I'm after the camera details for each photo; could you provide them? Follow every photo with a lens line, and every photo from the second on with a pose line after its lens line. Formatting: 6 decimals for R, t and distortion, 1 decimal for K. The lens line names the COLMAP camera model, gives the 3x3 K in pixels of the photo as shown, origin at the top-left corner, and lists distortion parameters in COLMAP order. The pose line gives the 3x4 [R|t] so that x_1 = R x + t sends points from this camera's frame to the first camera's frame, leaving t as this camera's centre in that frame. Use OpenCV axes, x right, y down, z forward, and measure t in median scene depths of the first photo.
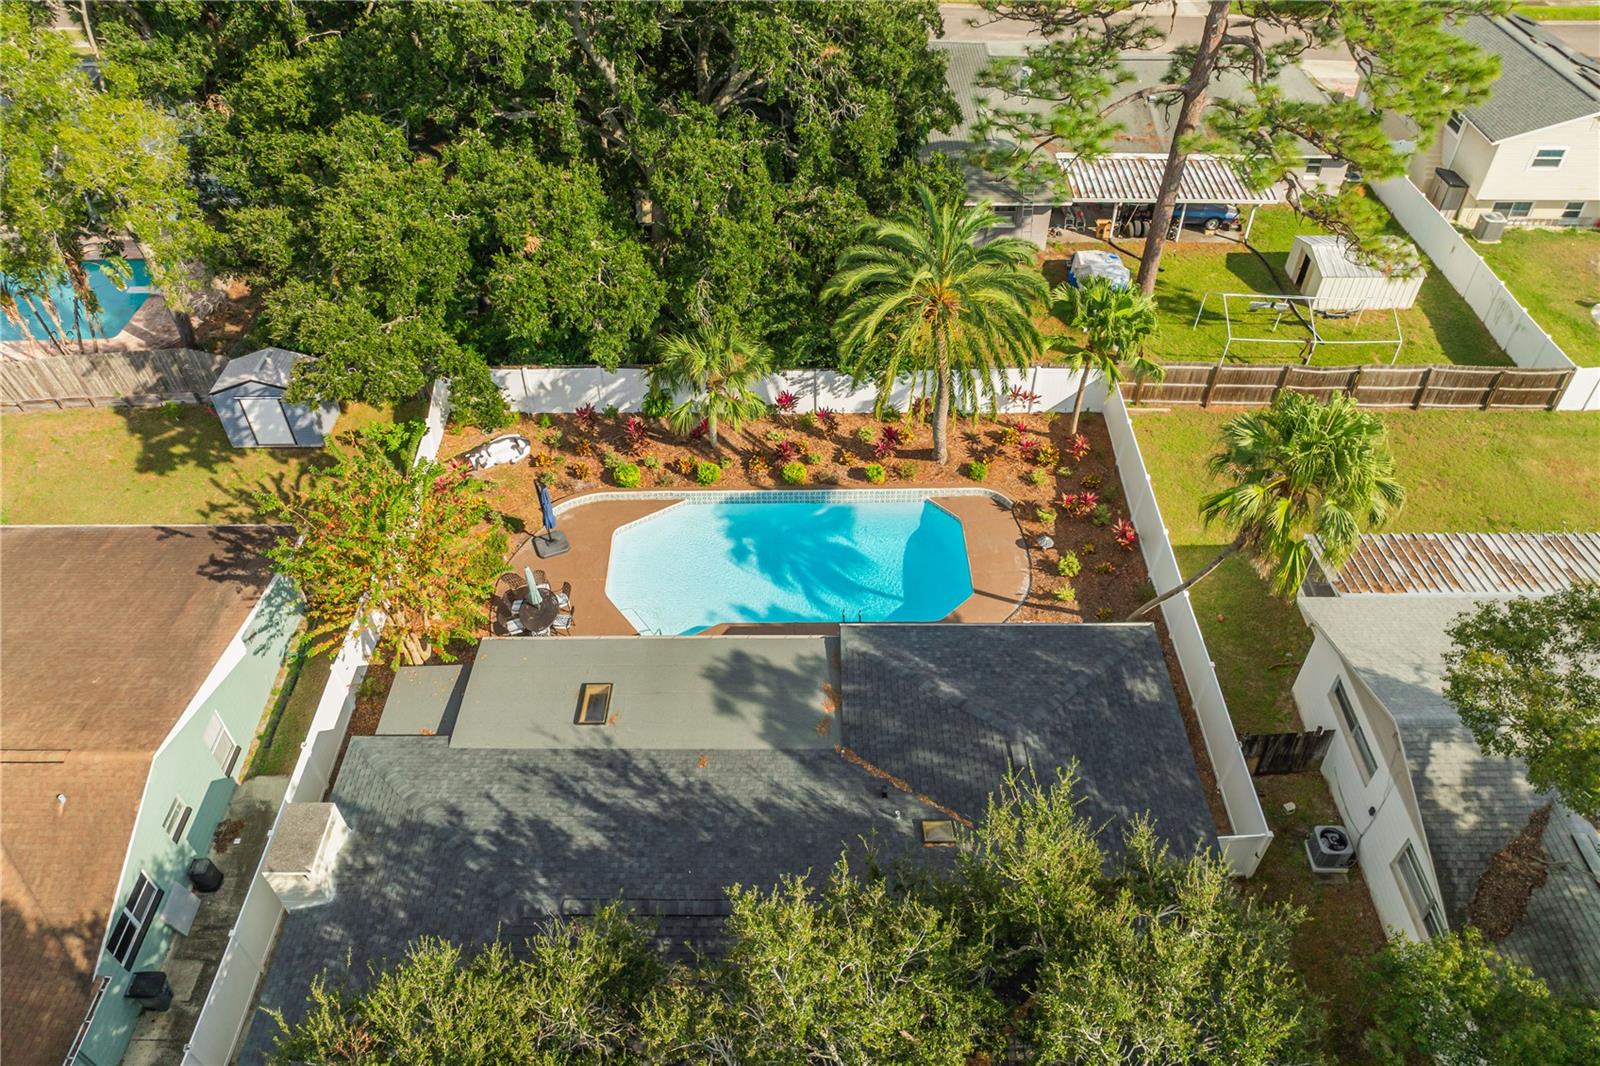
lens RADIAL K [[1086.5, 0, 800.0], [0, 1086.5, 533.0], [0, 0, 1]] dist [-0.000302, 0.022595]
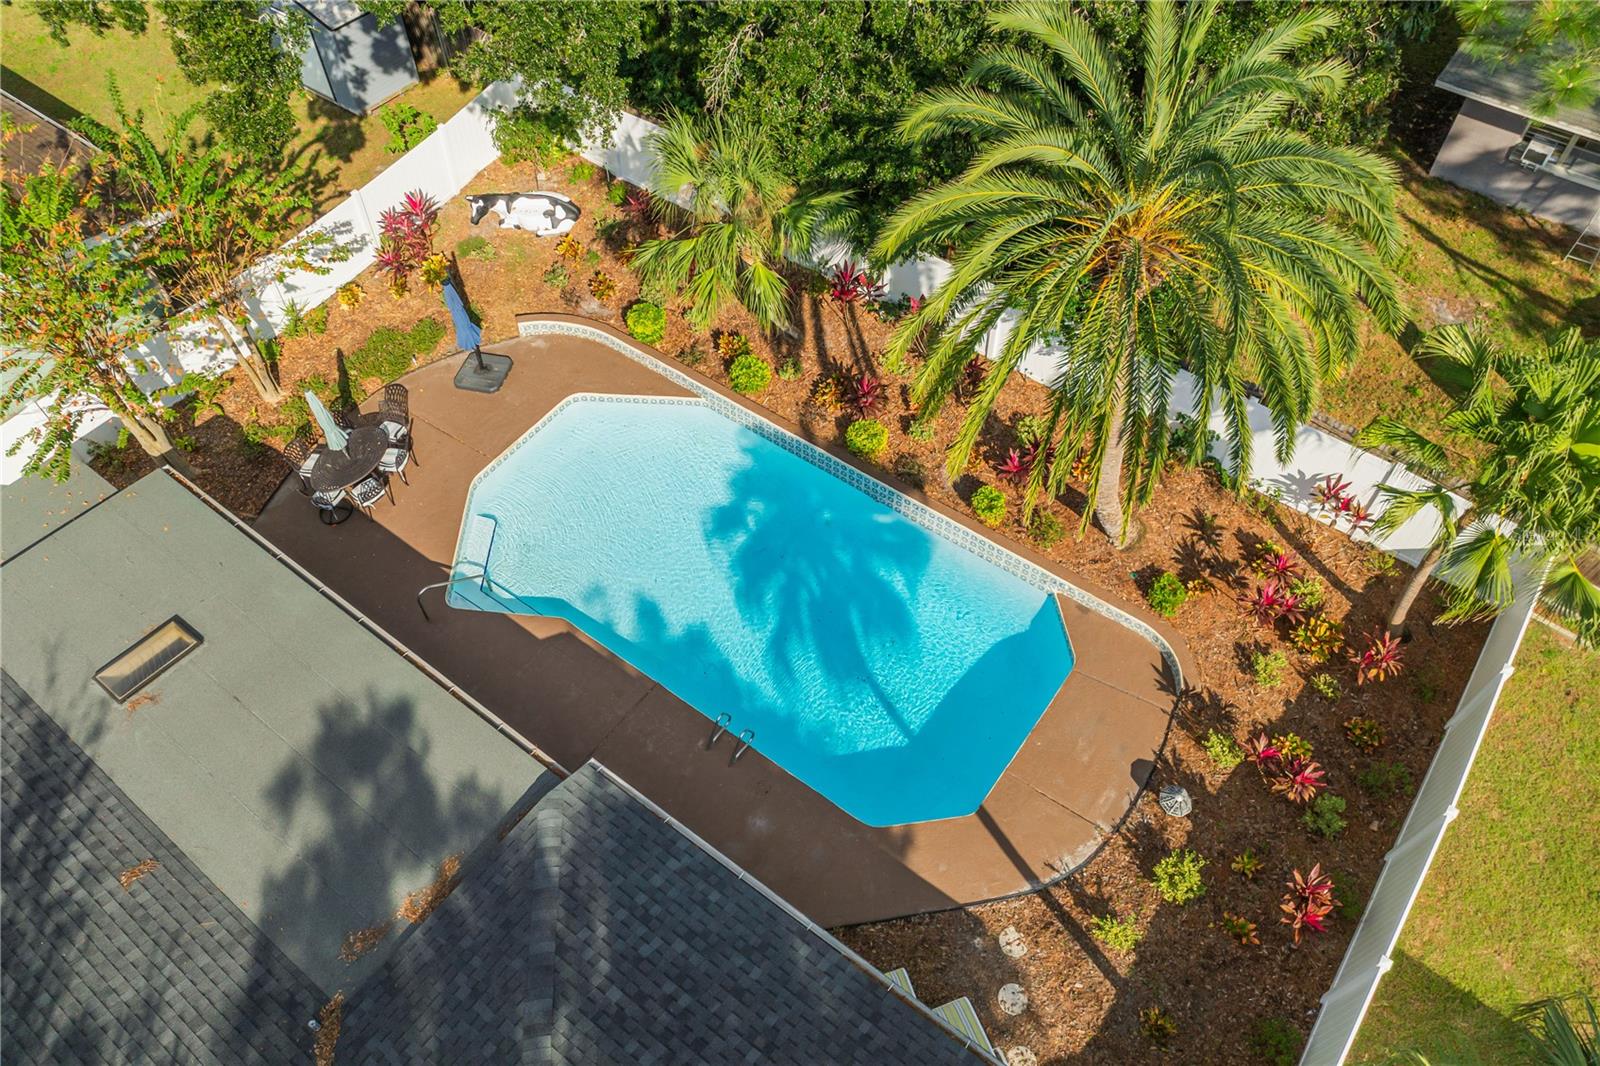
lens RADIAL K [[1123.6, 0, 812.6], [0, 1123.6, 535.0], [0, 0, 1]] dist [-0.049644, 0.027776]
pose [[0.806403, 0.473127, -0.354774, 0.202936], [-0.410951, 0.879738, 0.239126, -0.138593], [0.425245, -0.047037, 0.903855, 0.460386]]
